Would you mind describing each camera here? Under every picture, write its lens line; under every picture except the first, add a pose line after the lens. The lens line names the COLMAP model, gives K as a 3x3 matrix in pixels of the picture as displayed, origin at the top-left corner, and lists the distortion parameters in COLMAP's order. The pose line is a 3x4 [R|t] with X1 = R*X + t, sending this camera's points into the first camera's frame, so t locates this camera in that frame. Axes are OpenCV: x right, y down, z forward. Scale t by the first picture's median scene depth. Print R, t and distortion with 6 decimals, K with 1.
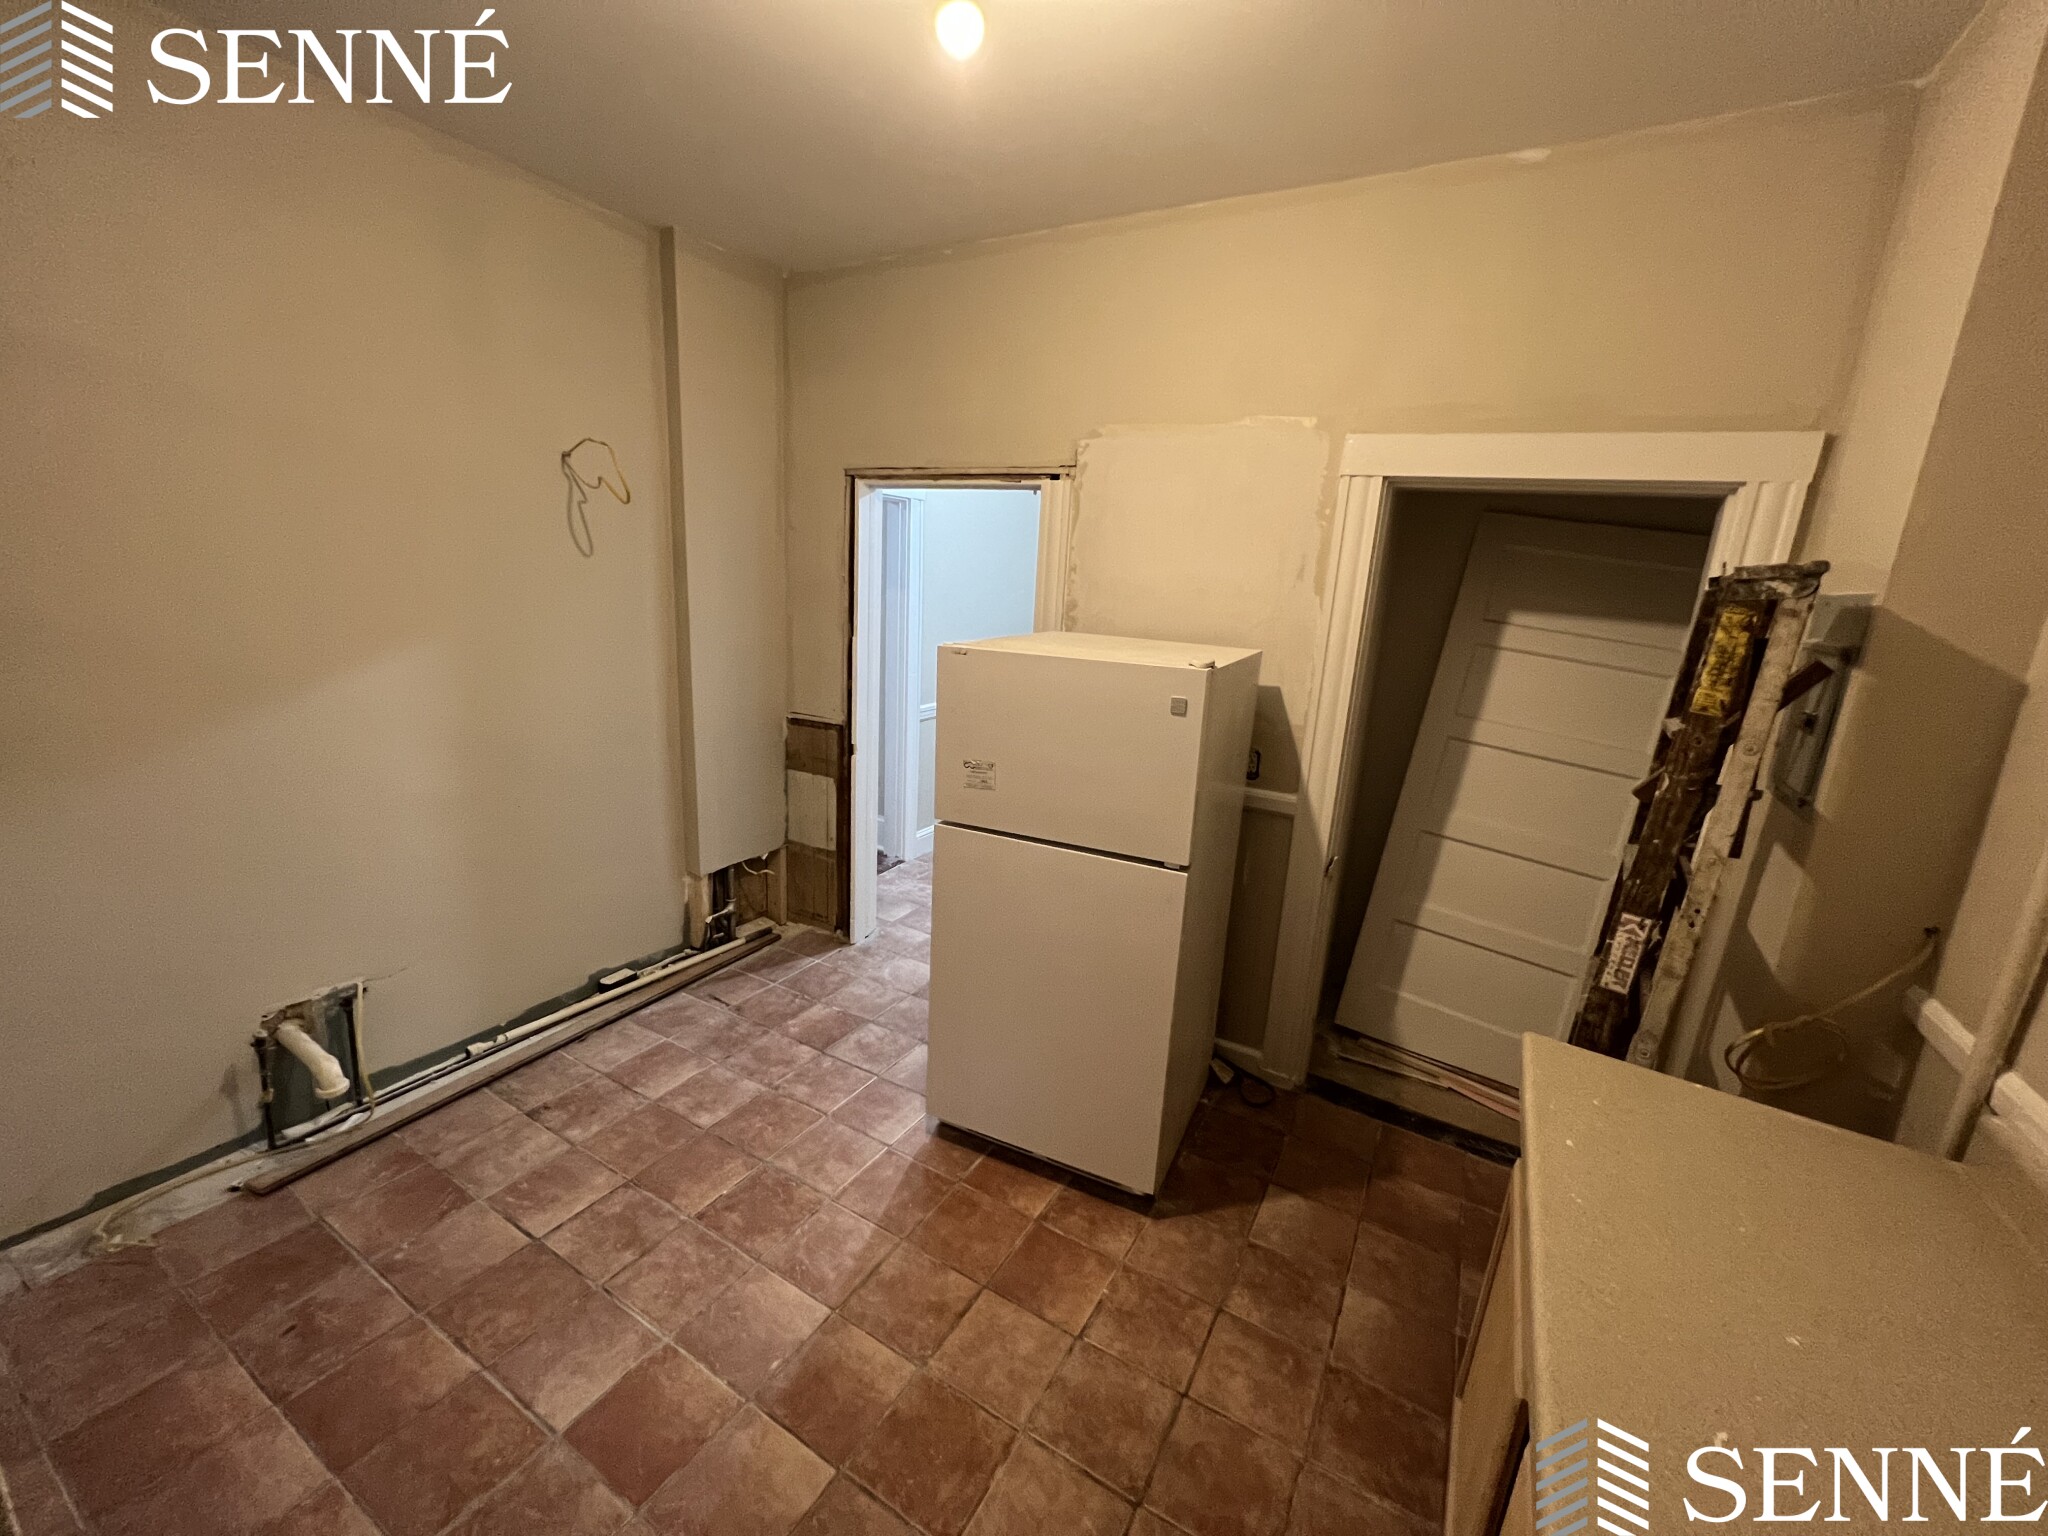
lens RADIAL K [[820.7, 0, 1017.3], [0, 820.7, 774.5], [0, 0, 1]] dist [-0.002693, -0.000352]
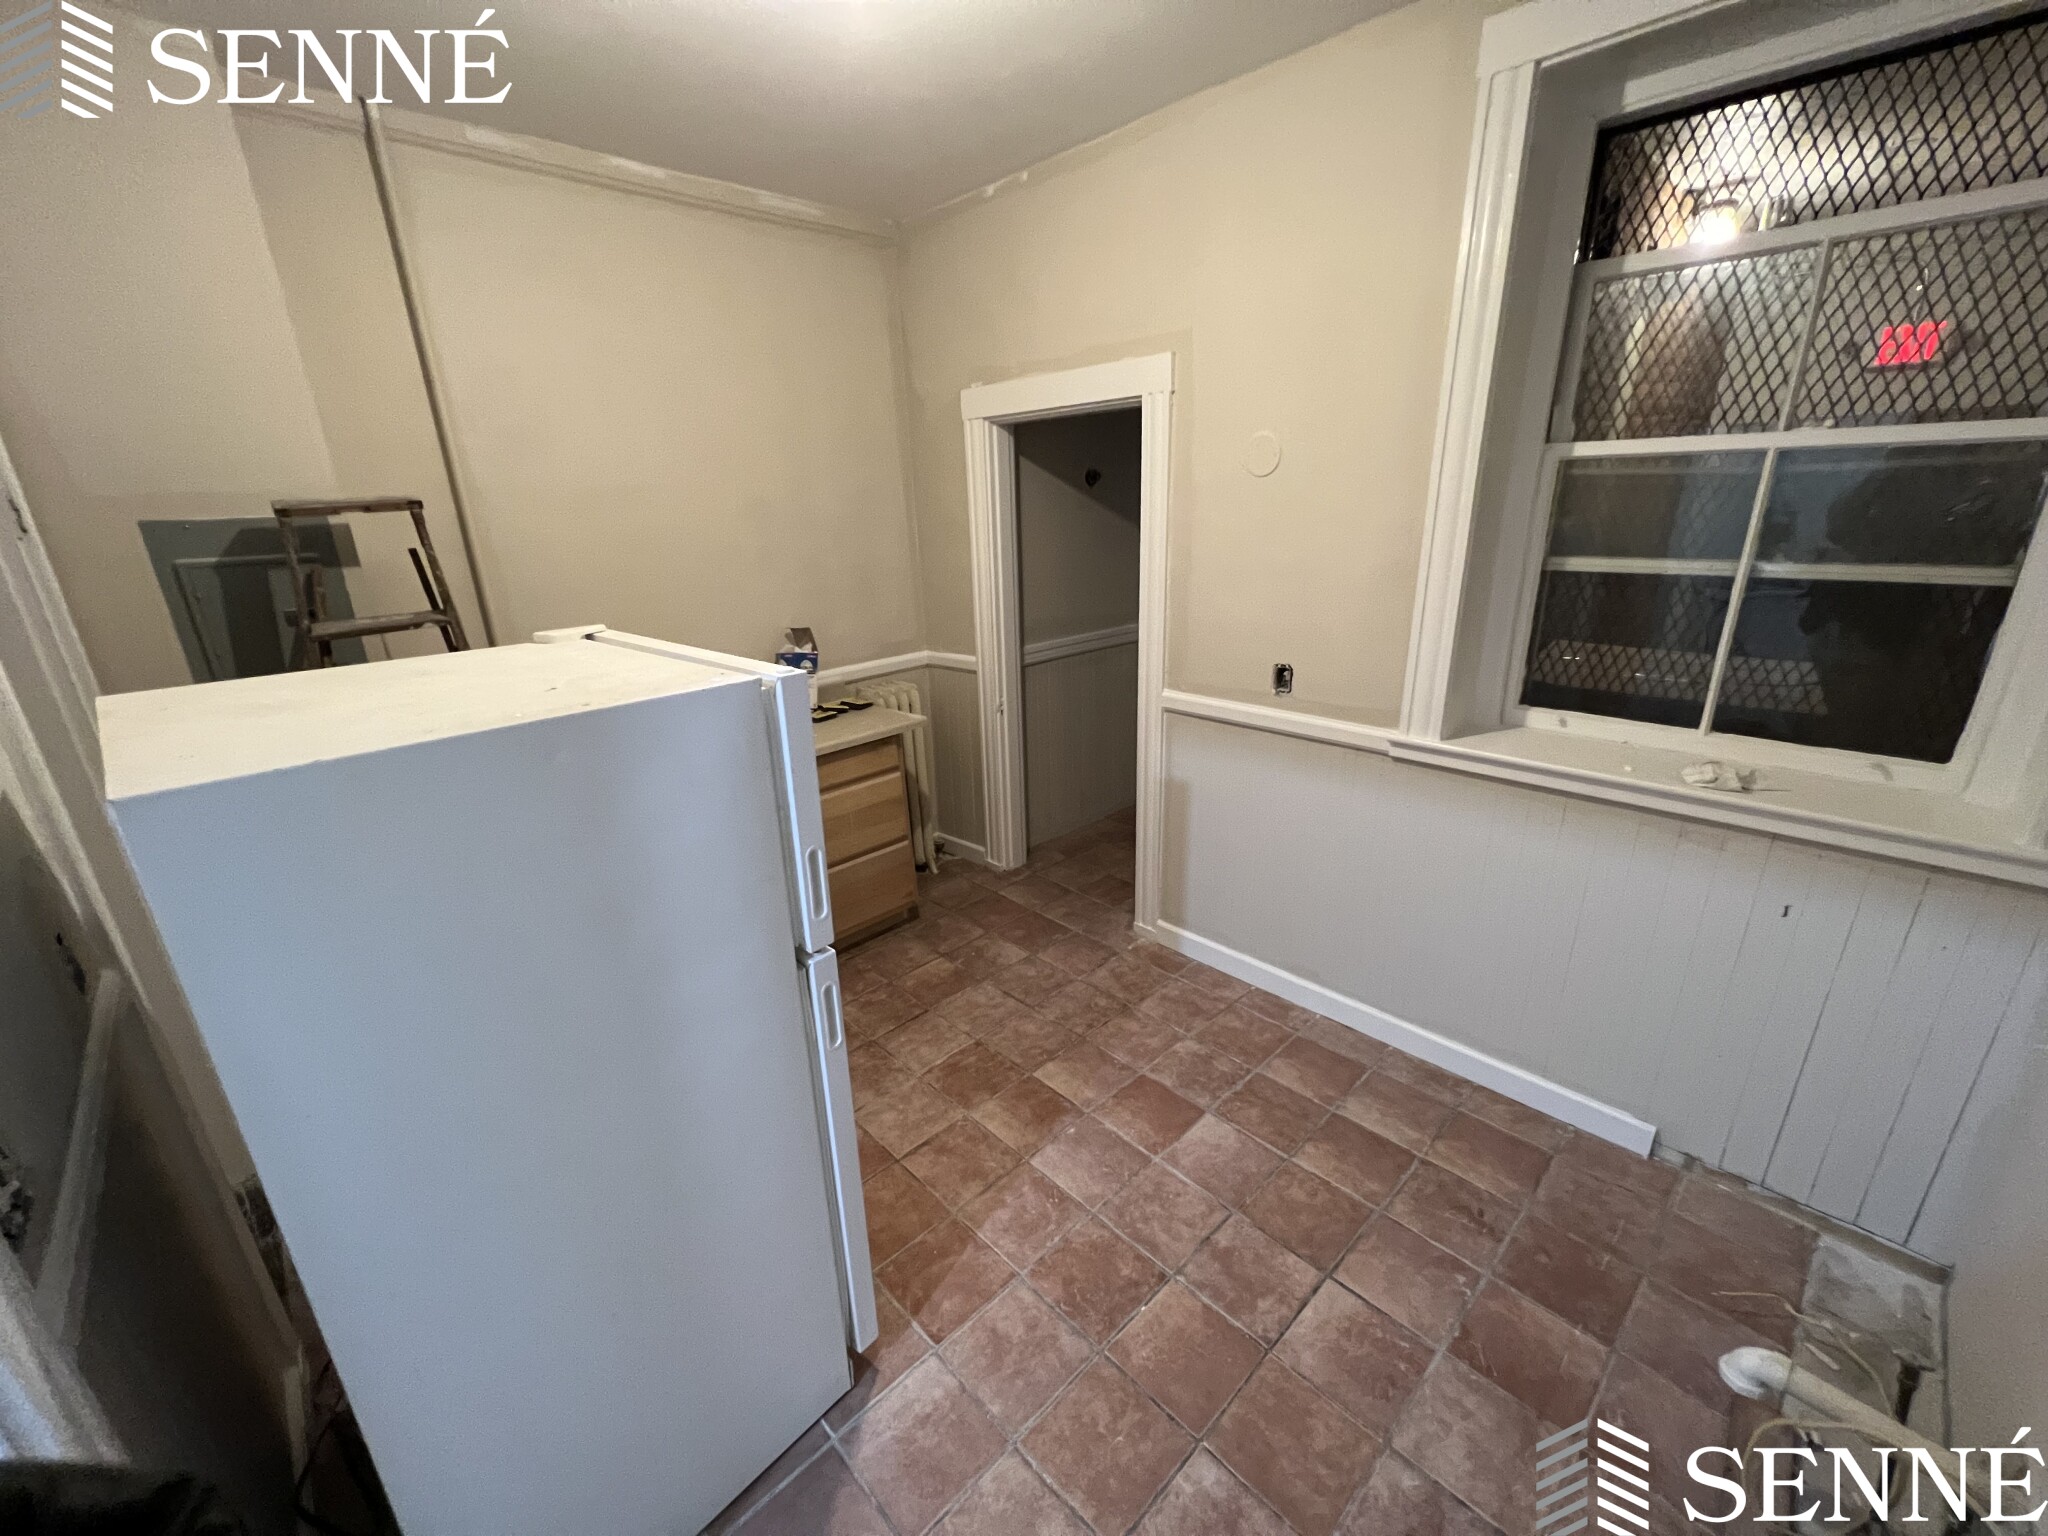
lens RADIAL K [[817.6, 0, 1027.3], [0, 817.6, 773.8], [0, 0, 1]] dist [-0.000026, -0.000437]
pose [[-0.961881, -0.116829, 0.247258, -0.458140], [0.038929, 0.836448, 0.546663, -0.470425], [-0.270684, 0.535450, -0.800015, 1.668530]]
